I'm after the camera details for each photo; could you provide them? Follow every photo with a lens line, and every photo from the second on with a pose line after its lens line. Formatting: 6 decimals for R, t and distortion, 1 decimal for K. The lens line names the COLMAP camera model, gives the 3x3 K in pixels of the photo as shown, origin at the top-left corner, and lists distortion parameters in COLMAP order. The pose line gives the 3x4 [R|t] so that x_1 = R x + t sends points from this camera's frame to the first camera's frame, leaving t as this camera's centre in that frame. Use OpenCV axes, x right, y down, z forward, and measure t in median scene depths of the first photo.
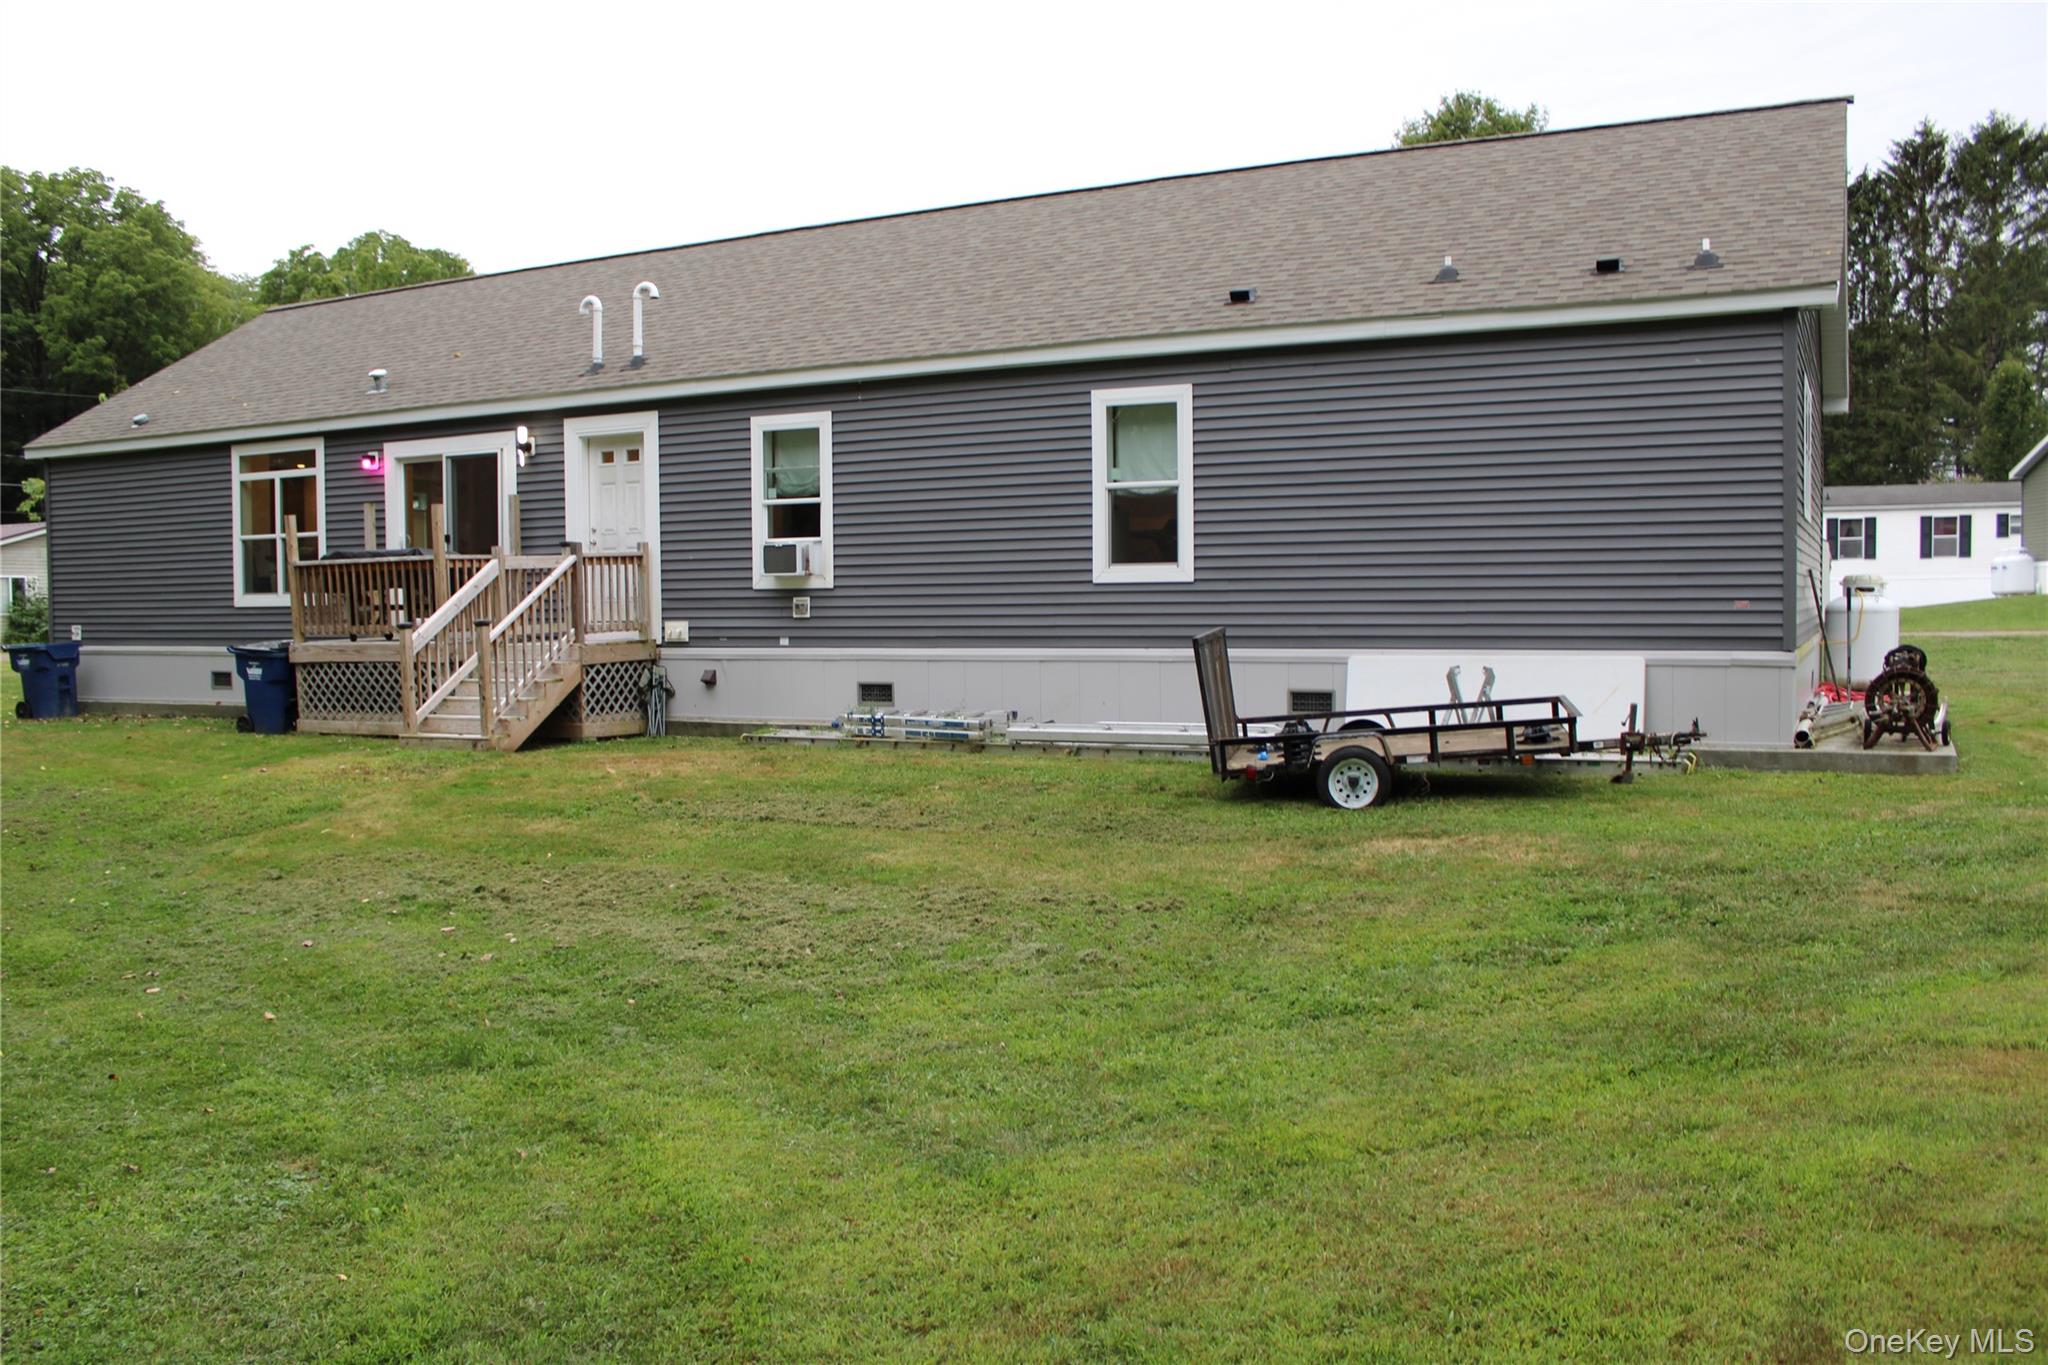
lens RADIAL K [[1703.6, 0, 985.7], [0, 1703.6, 681.1], [0, 0, 1]] dist [-0.160980, 0.148504]
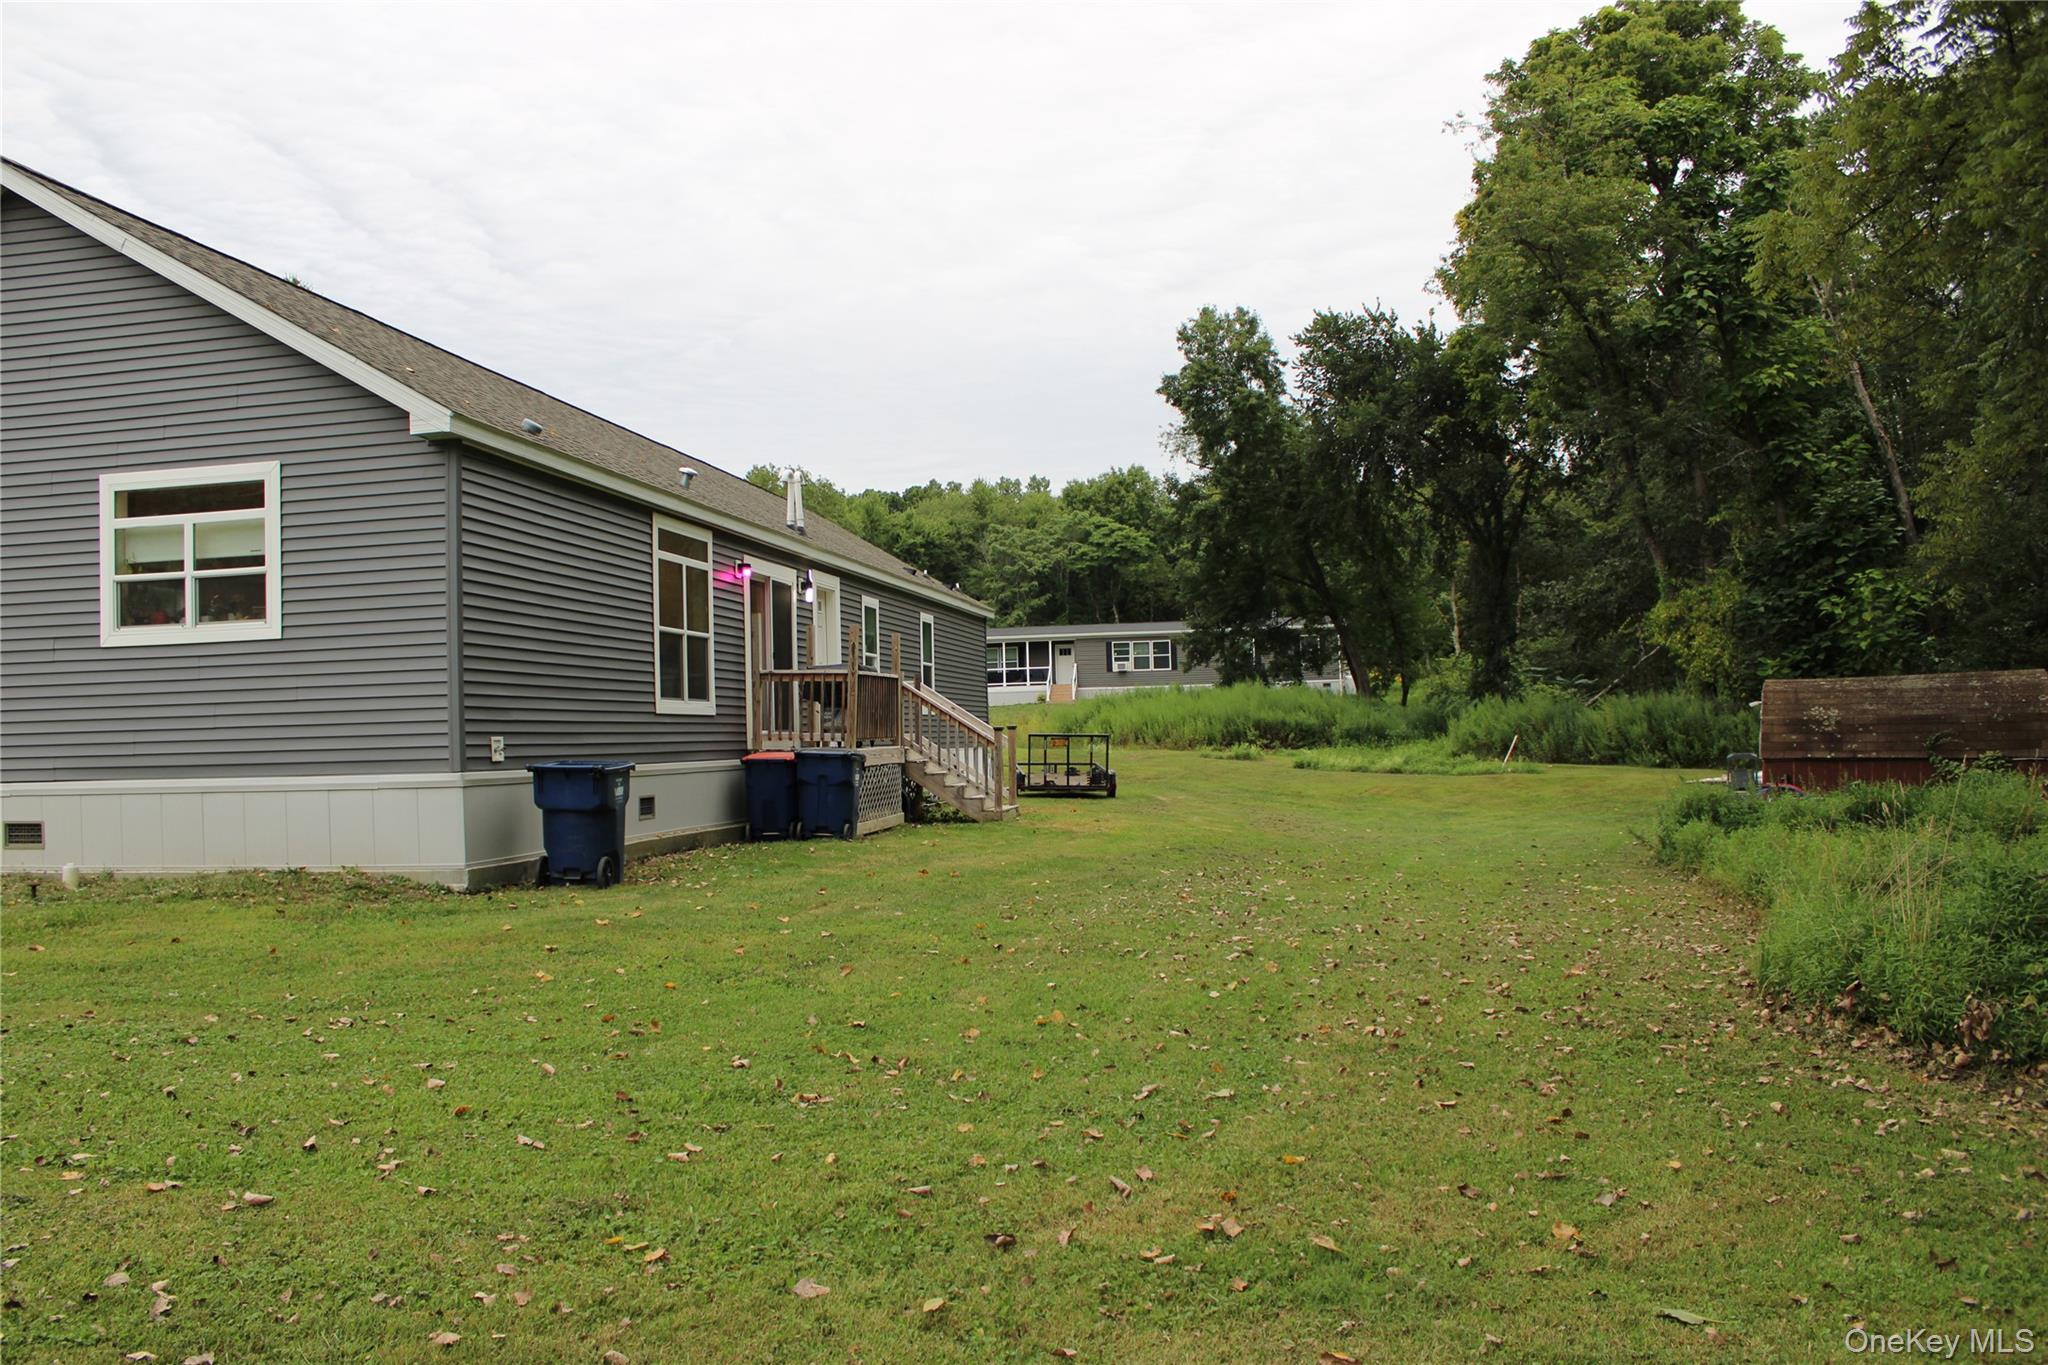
lens RADIAL K [[1698.2, 0, 980.3], [0, 1698.2, 697.5], [0, 0, 1]] dist [-0.161043, 0.141630]
pose [[-0.274570, 0.042191, 0.960641, -1.524822], [0.077211, 0.996778, -0.021709, -0.027396], [-0.958462, 0.068212, -0.276943, 1.287424]]
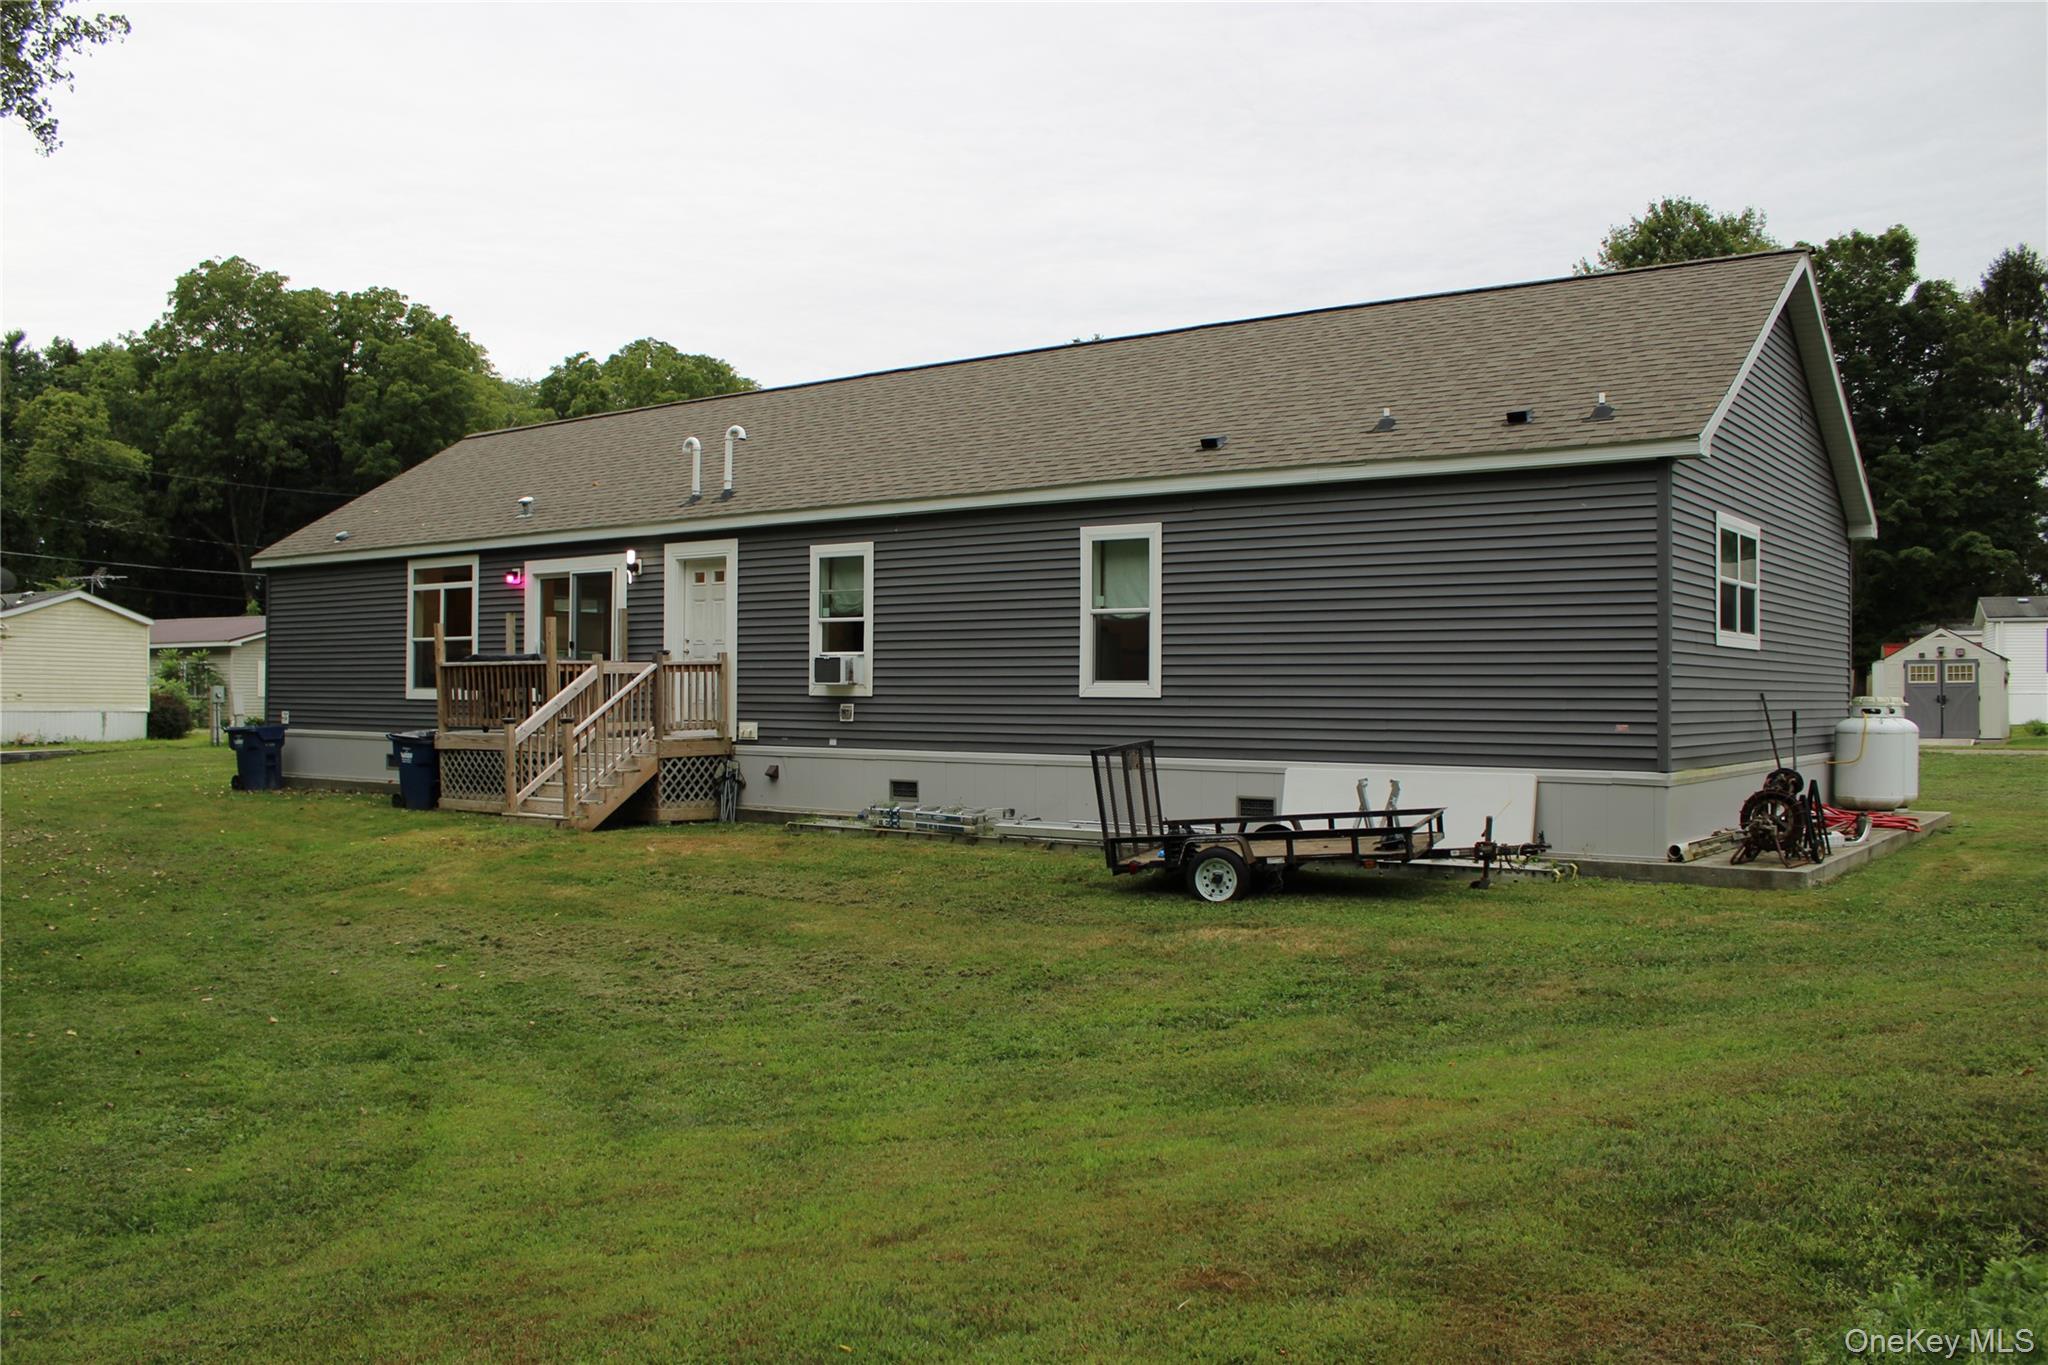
lens RADIAL K [[1698.2, 0, 980.3], [0, 1698.2, 697.5], [0, 0, 1]] dist [-0.161043, 0.141630]
pose [[0.987036, 0.017823, -0.159504, 0.155084], [-0.025155, 0.998712, -0.044067, -0.005346], [0.158513, 0.047508, 0.986213, -0.105146]]
